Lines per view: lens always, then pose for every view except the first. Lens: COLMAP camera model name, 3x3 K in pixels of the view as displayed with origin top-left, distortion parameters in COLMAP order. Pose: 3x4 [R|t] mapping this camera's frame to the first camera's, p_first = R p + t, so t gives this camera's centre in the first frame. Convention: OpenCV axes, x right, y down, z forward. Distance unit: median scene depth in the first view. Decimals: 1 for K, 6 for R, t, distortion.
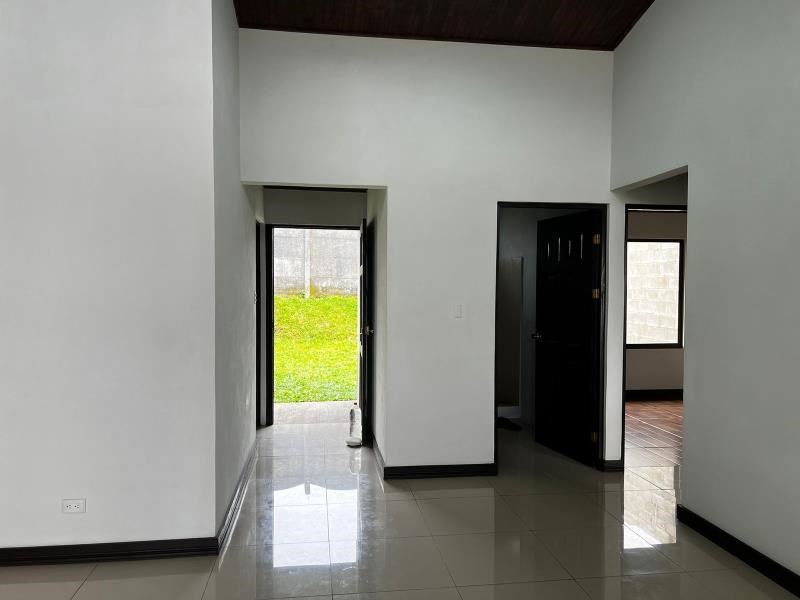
lens RADIAL K [[588.3, 0, 400.0], [0, 588.3, 300.0], [0, 0, 1]] dist [0.004352, 0.000833]
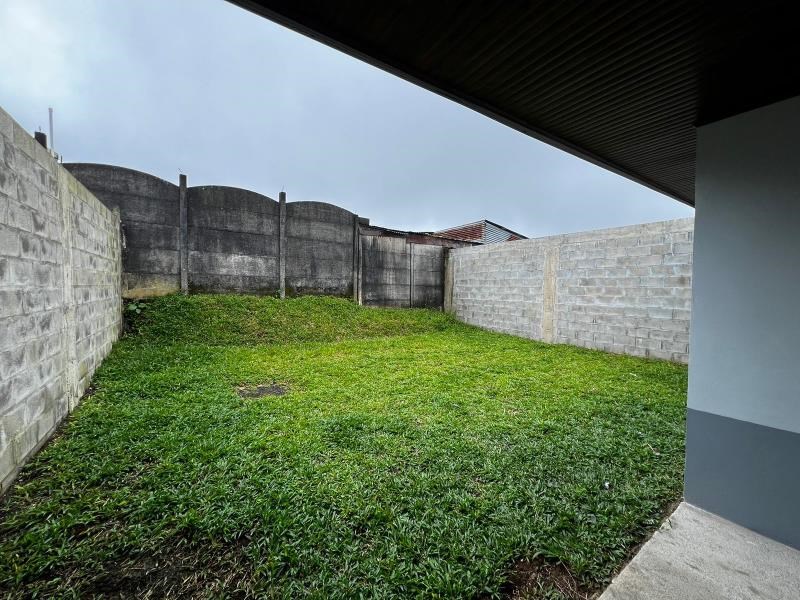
lens RADIAL K [[314.9, 0, 400.0], [0, 314.9, 300.0], [0, 0, 1]] dist [0.001623, 0.000081]
pose [[0.898683, -0.022362, 0.438028, -0.213338], [0.013396, 0.999633, 0.023549, -0.009988], [-0.438394, -0.015295, 0.898653, 0.440764]]
